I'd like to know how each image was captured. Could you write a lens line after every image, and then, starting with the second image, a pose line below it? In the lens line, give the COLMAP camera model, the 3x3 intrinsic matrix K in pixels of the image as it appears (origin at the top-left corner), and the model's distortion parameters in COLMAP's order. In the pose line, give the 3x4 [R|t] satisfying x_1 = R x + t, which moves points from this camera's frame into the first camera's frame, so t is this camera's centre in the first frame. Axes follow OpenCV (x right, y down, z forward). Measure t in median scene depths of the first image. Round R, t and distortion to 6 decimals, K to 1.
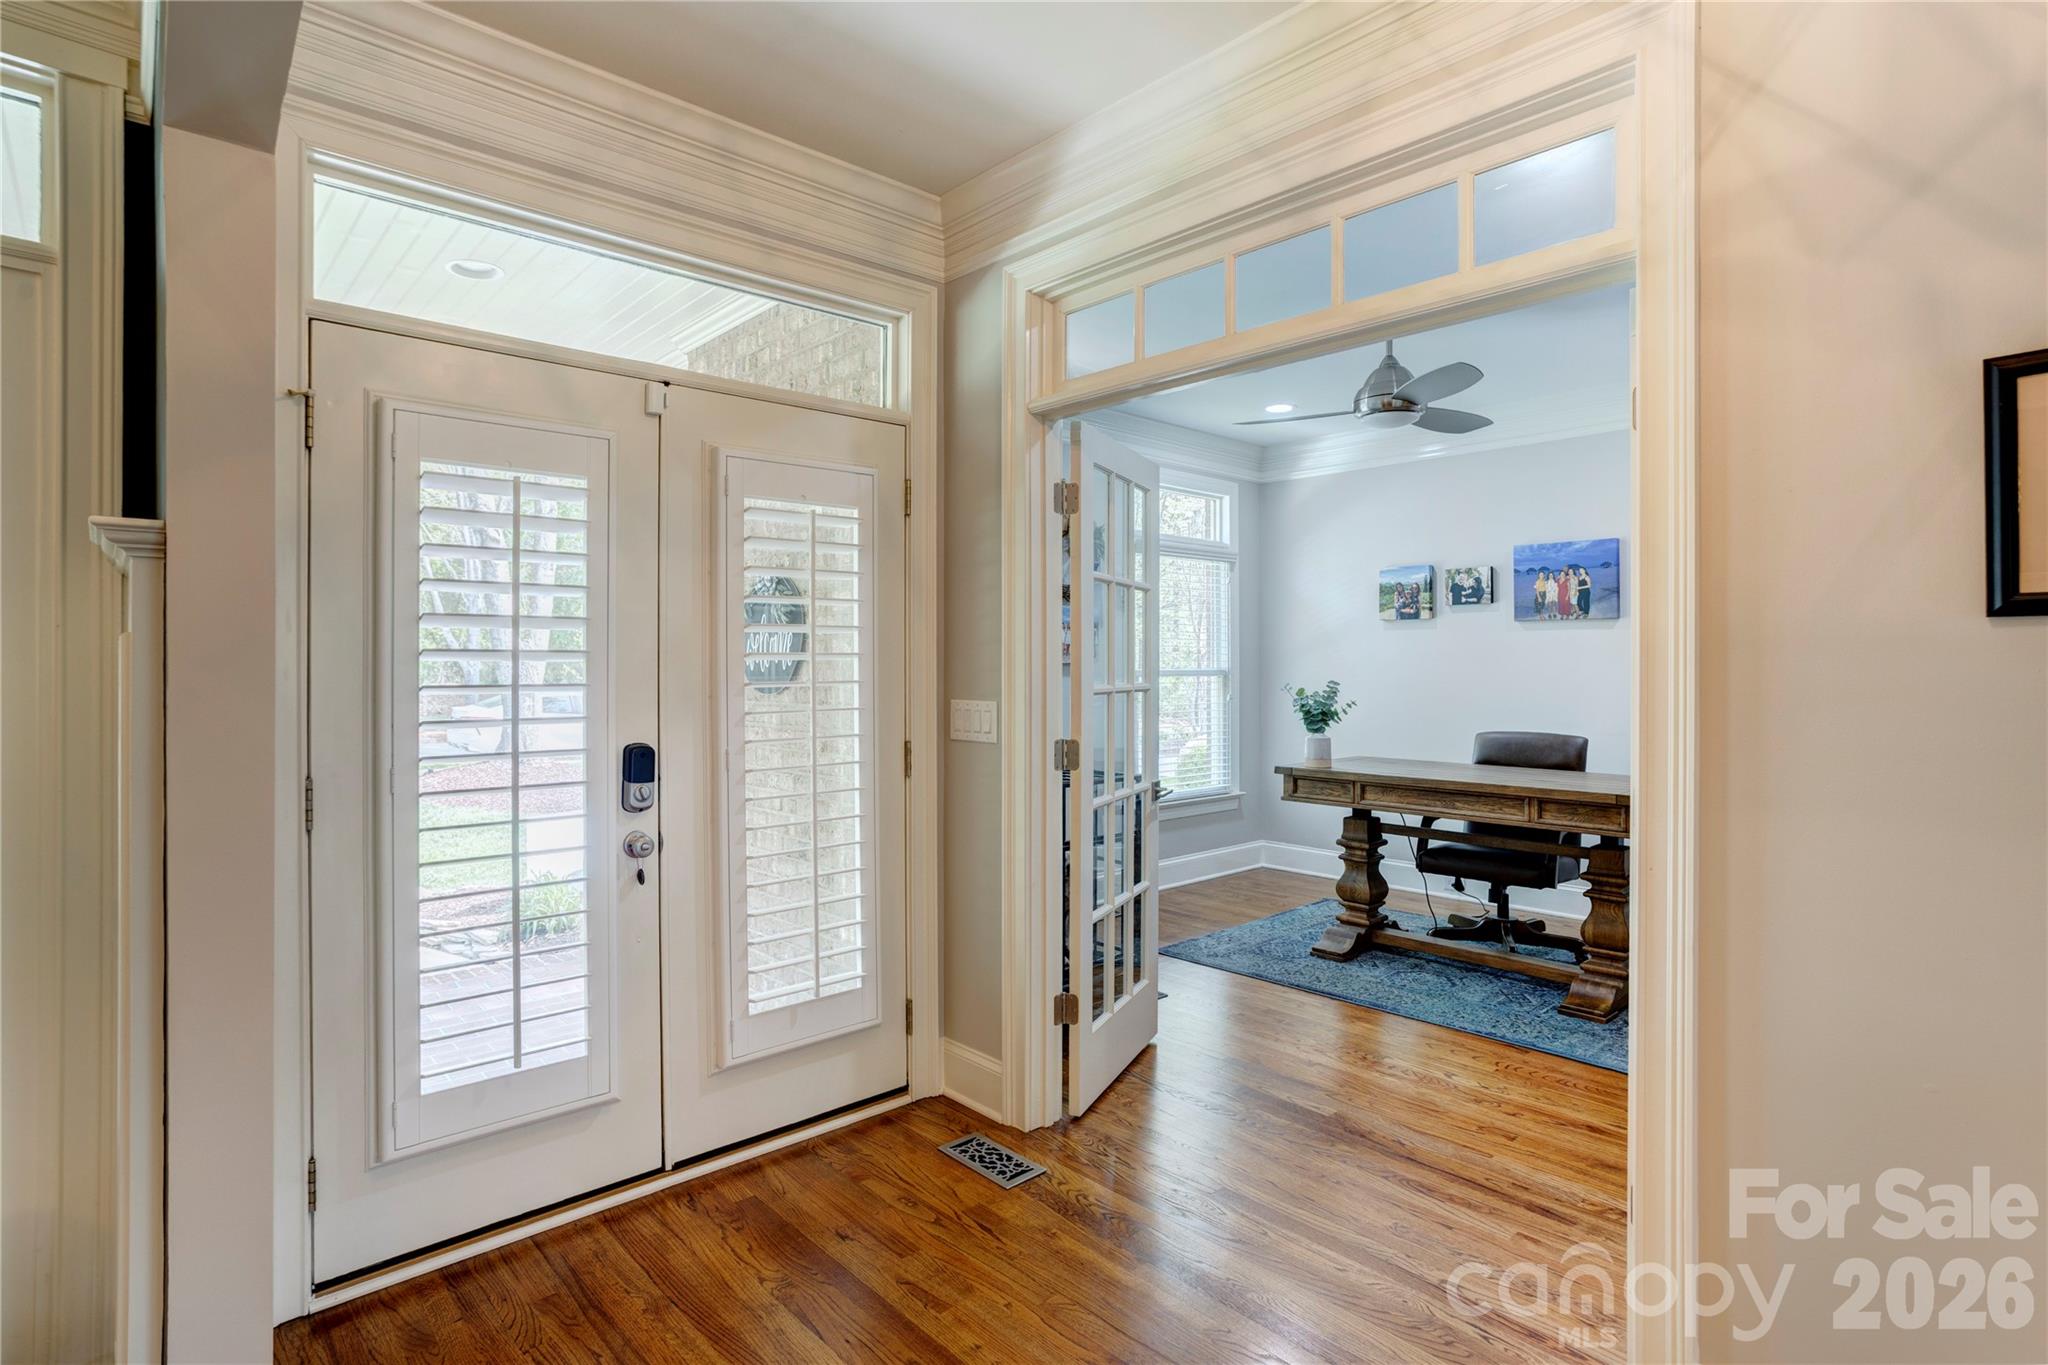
lens RADIAL K [[1033.0, 0, 1023.6], [0, 1033.0, 674.2], [0, 0, 1]] dist [-0.026347, 0.002118]
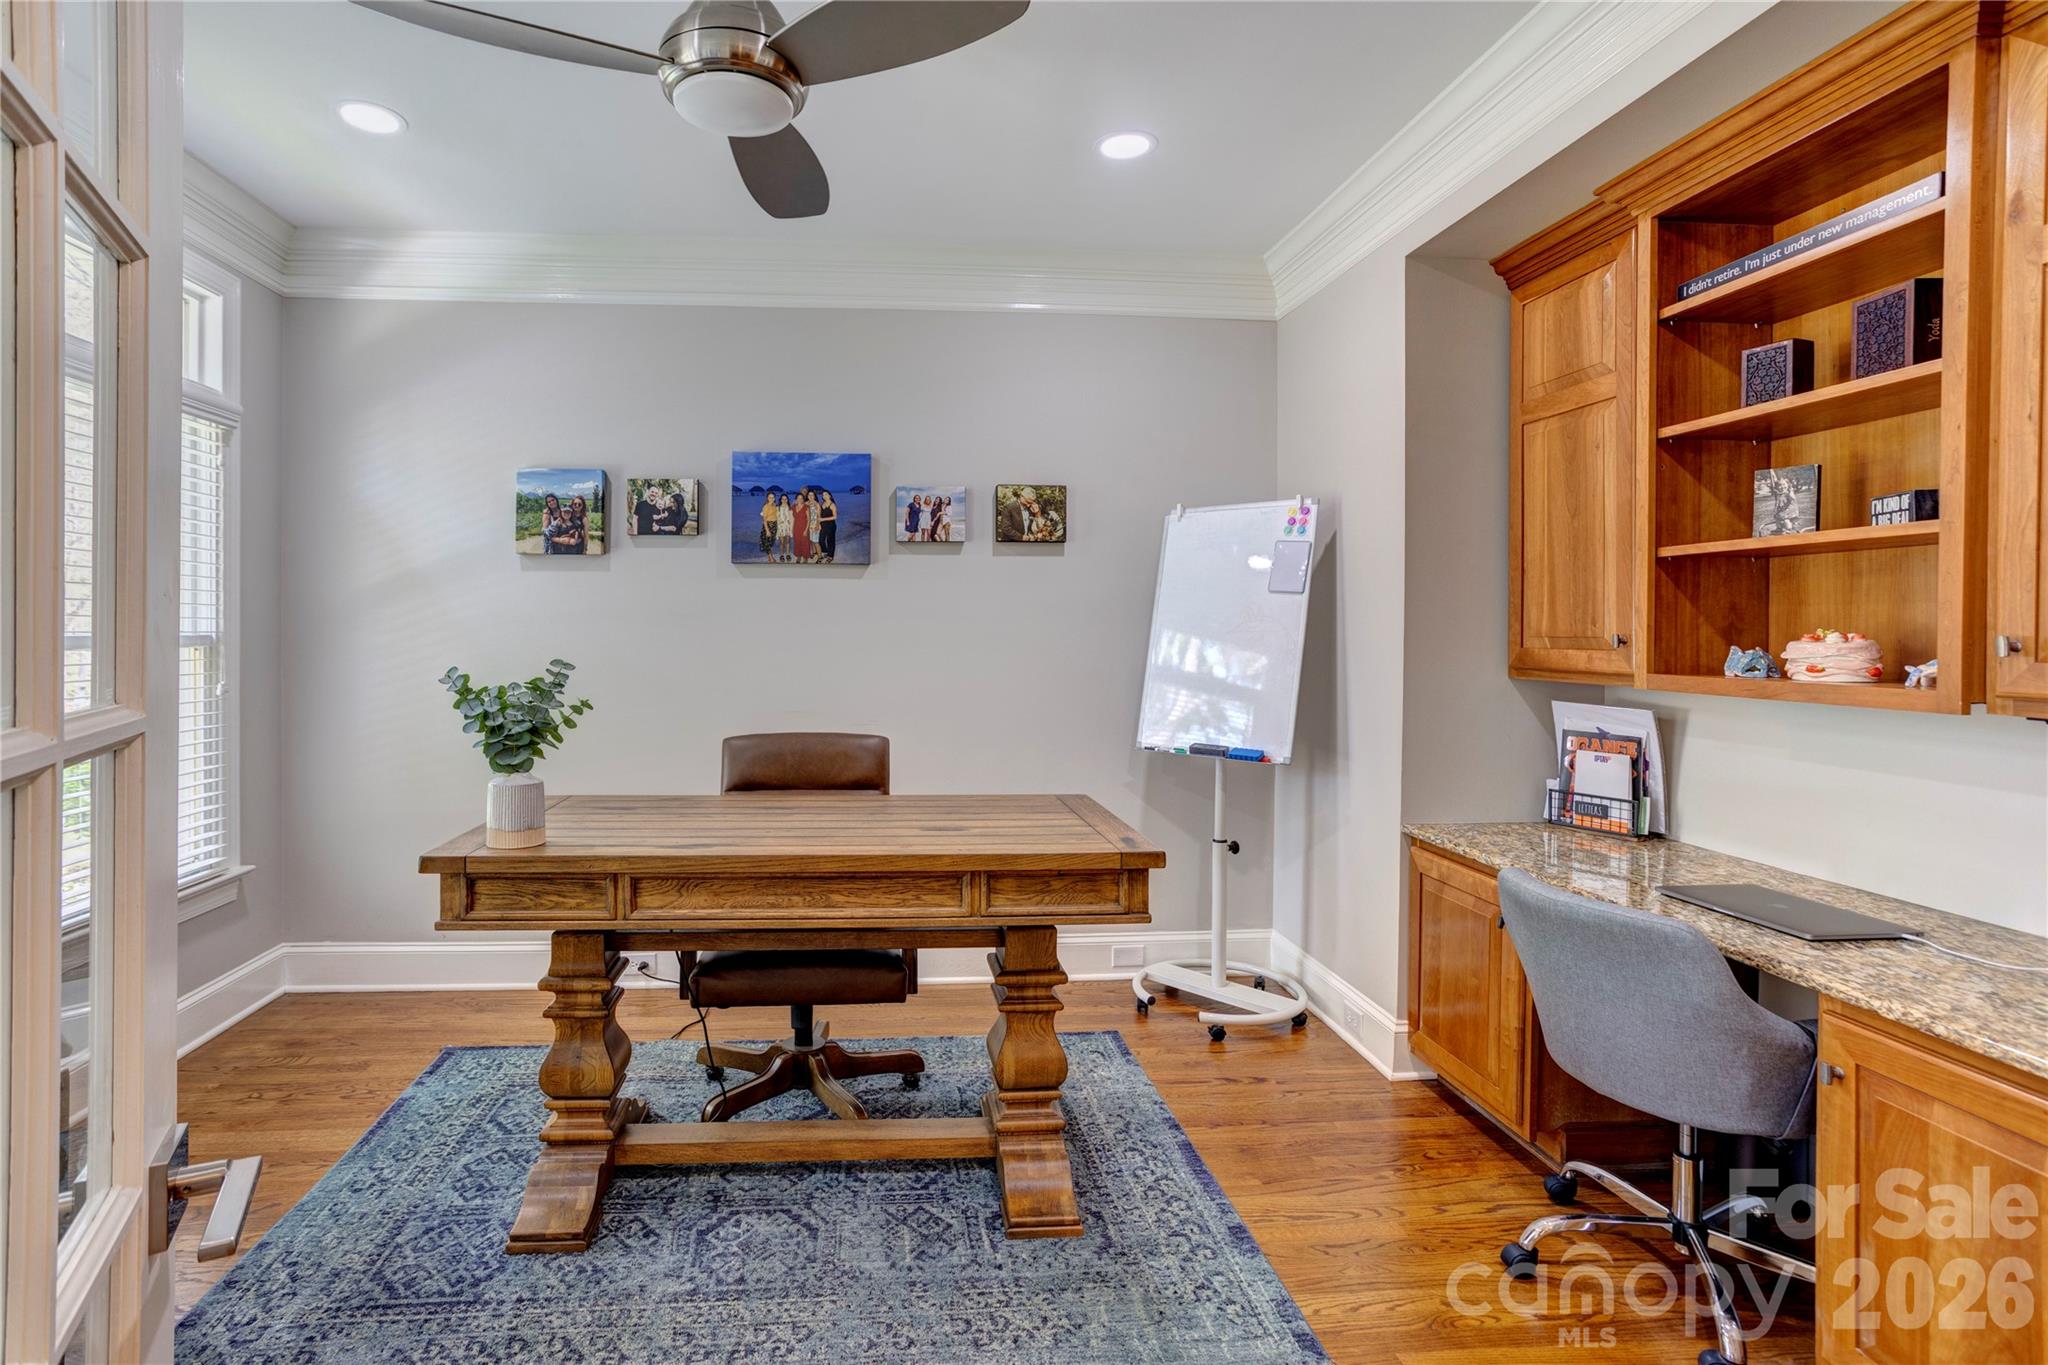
lens RADIAL K [[1033.0, 0, 935.6], [0, 1033.0, 635.9], [0, 0, 1]] dist [-0.026347, 0.002118]
pose [[0.638230, -0.001735, 0.769844, 0.047722], [0.002925, 0.999996, -0.000171, -0.003869], [-0.769840, 0.002360, 0.638233, 0.541757]]
